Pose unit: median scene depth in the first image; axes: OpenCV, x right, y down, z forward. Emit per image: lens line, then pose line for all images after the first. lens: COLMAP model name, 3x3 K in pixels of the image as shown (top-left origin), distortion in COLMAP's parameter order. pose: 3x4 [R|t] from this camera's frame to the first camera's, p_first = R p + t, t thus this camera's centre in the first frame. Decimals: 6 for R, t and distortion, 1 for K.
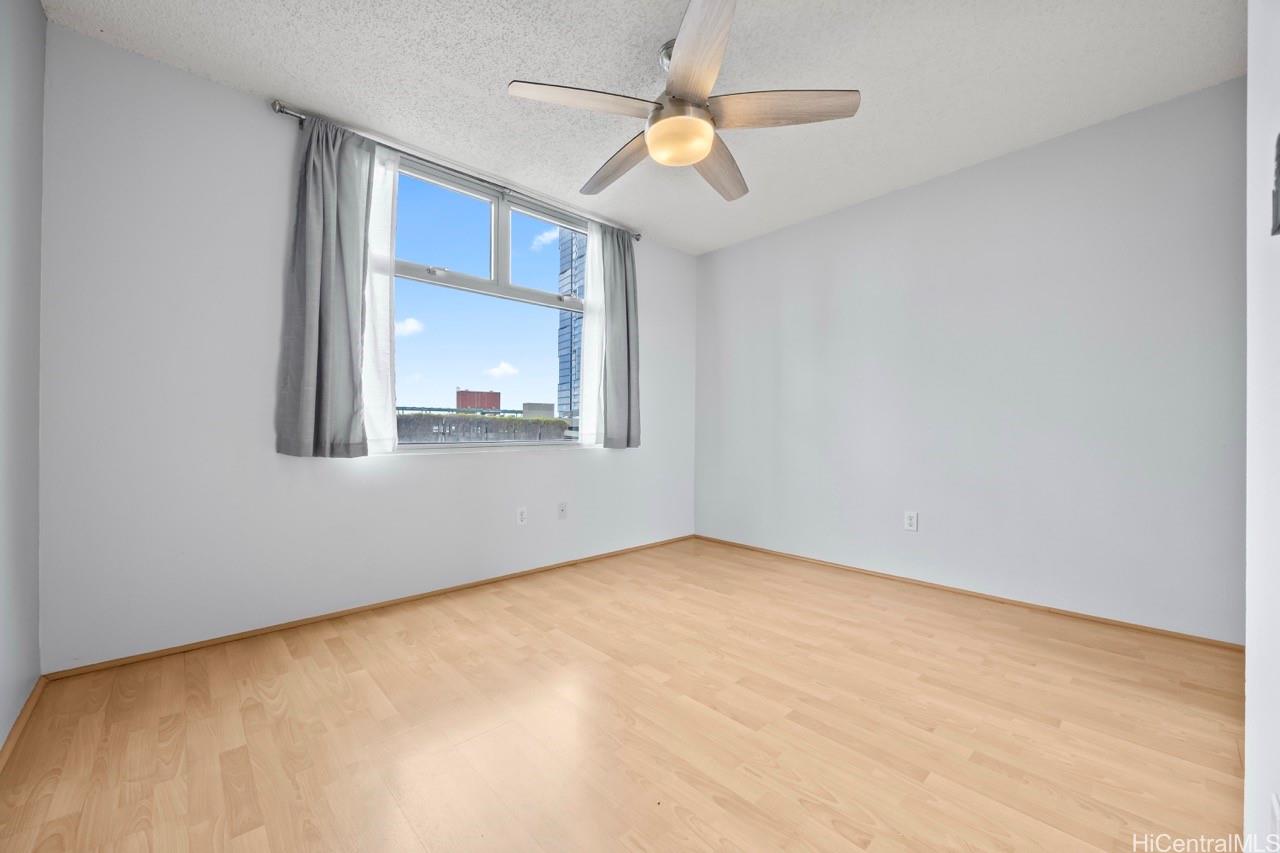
lens RADIAL K [[497.0, 0, 641.3], [0, 497.0, 432.7], [0, 0, 1]] dist [-0.001518, -0.000065]
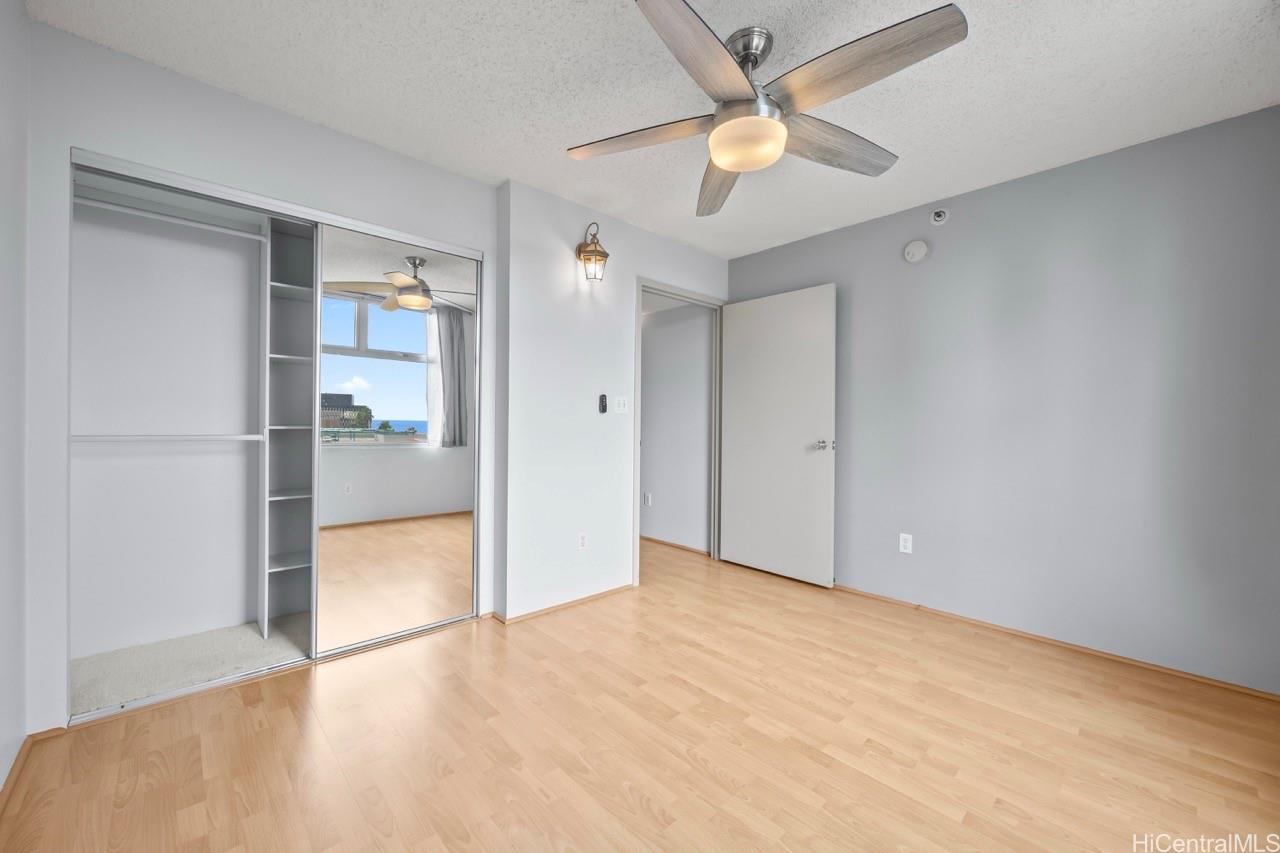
lens RADIAL K [[493.4, 0, 637.1], [0, 493.4, 420.2], [0, 0, 1]] dist [-0.000582, 0.000029]
pose [[-0.999901, -0.012792, 0.005942, 0.237245], [-0.012772, 0.999913, 0.003339, -0.091589], [-0.005984, 0.003262, -0.999977, 1.716779]]
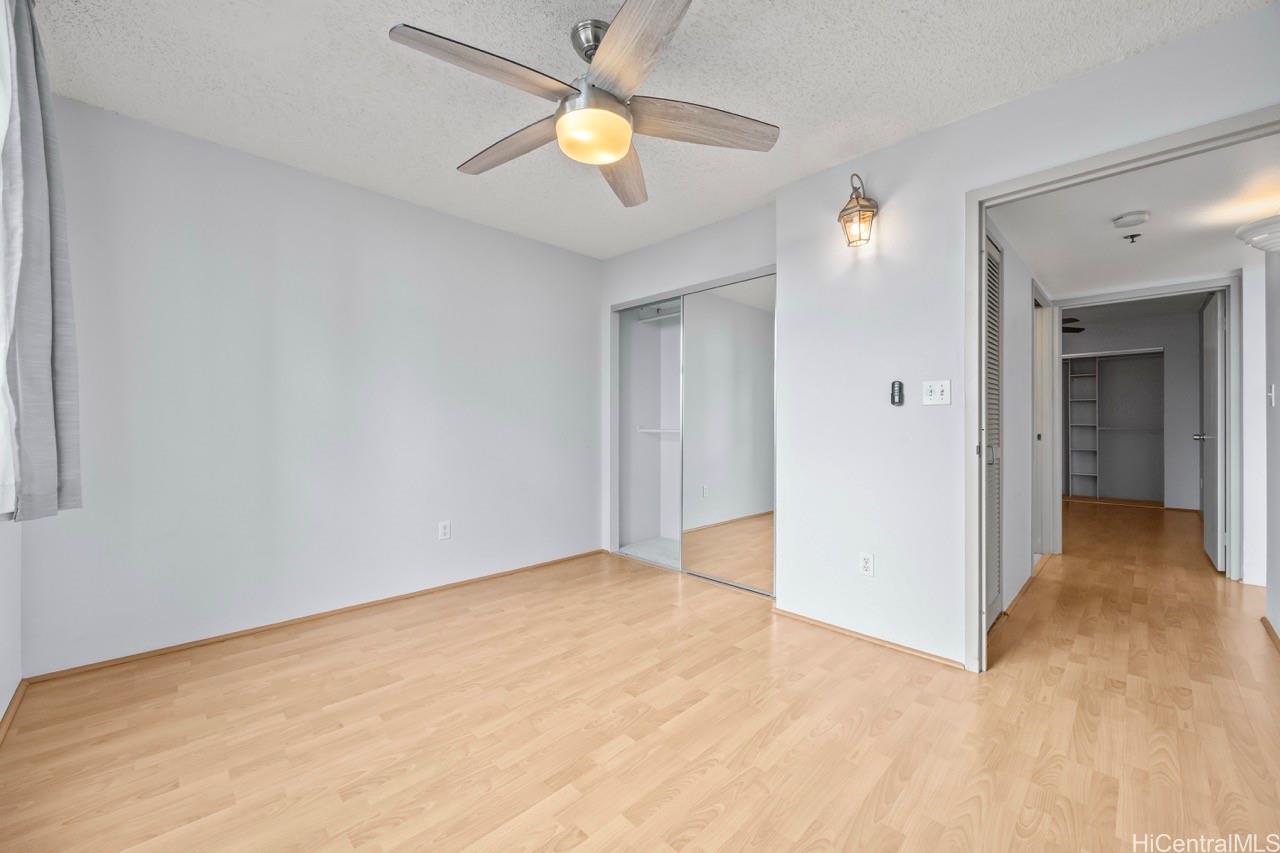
lens RADIAL K [[497.1, 0, 643.9], [0, 497.1, 424.4], [0, 0, 1]] dist [-0.002811, -0.000107]
pose [[-0.031246, -0.001765, 0.999510, -0.740209], [0.000989, 0.999998, 0.001797, -0.068793], [-0.999511, 0.001044, -0.031245, 0.860039]]
